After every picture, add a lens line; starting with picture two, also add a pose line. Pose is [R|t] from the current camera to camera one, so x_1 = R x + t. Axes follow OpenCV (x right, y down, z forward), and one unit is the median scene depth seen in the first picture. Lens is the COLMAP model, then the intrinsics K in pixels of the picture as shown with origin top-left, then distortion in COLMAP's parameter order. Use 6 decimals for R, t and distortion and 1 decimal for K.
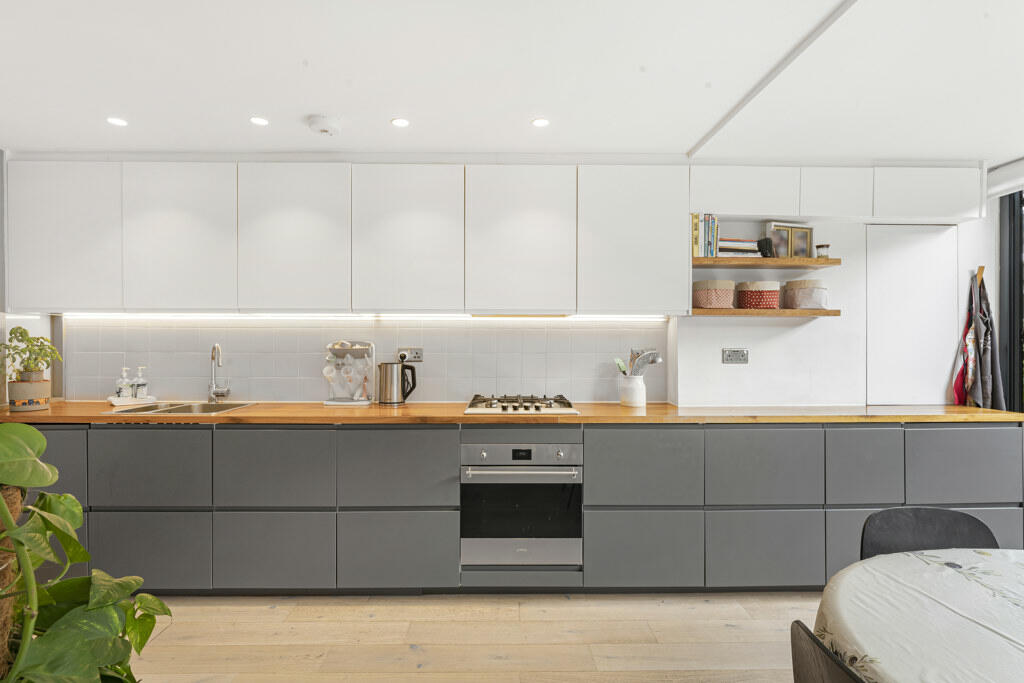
lens RADIAL K [[533.6, 0, 512.0], [0, 533.6, 341.5], [0, 0, 1]] dist [-0.003021, -0.000162]
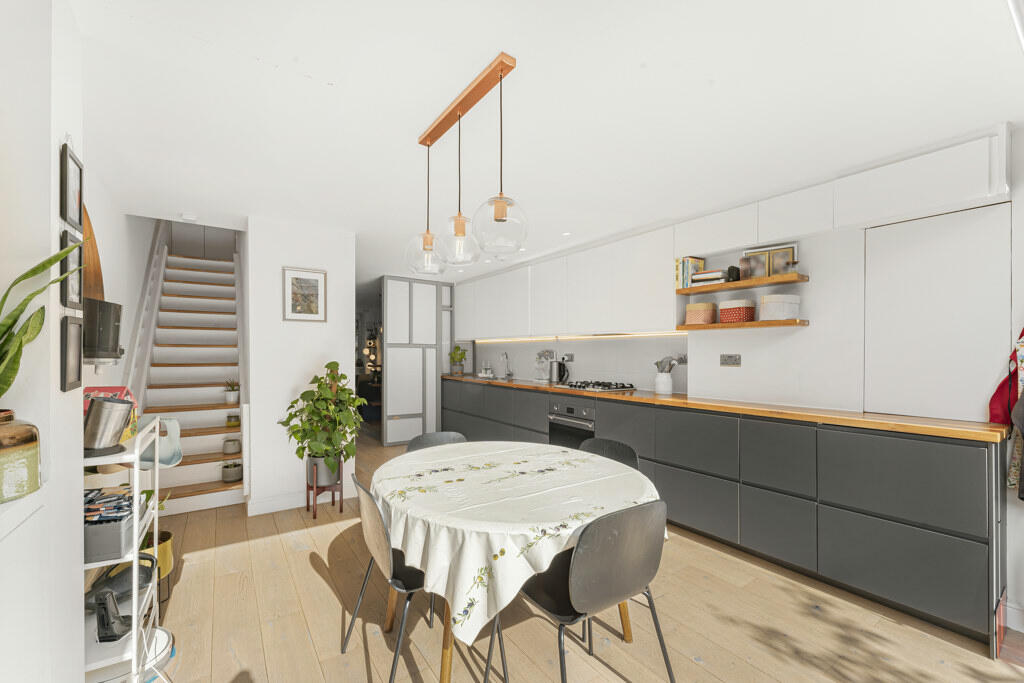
lens RADIAL K [[420.6, 0, 510.7], [0, 420.6, 352.1], [0, 0, 1]] dist [0.000636, 0.000037]
pose [[0.552306, -0.002229, -0.833638, 1.000415], [0.008685, 0.999958, 0.003081, 0.000713], [0.833596, -0.008942, 0.552302, 0.016339]]
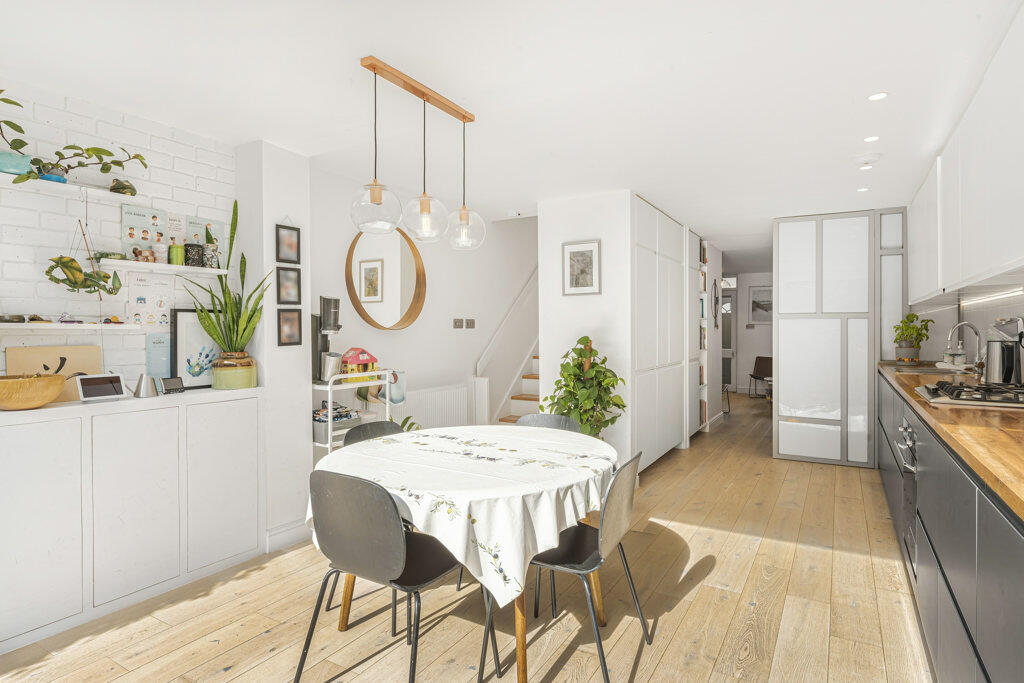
lens RADIAL K [[564.6, 0, 506.1], [0, 564.6, 330.8], [0, 0, 1]] dist [0.041051, 0.000147]
pose [[-0.522940, 0.002299, -0.852366, 1.129099], [0.012246, 0.999913, -0.004816, 0.016500], [0.852281, -0.012957, -0.522923, 0.815460]]
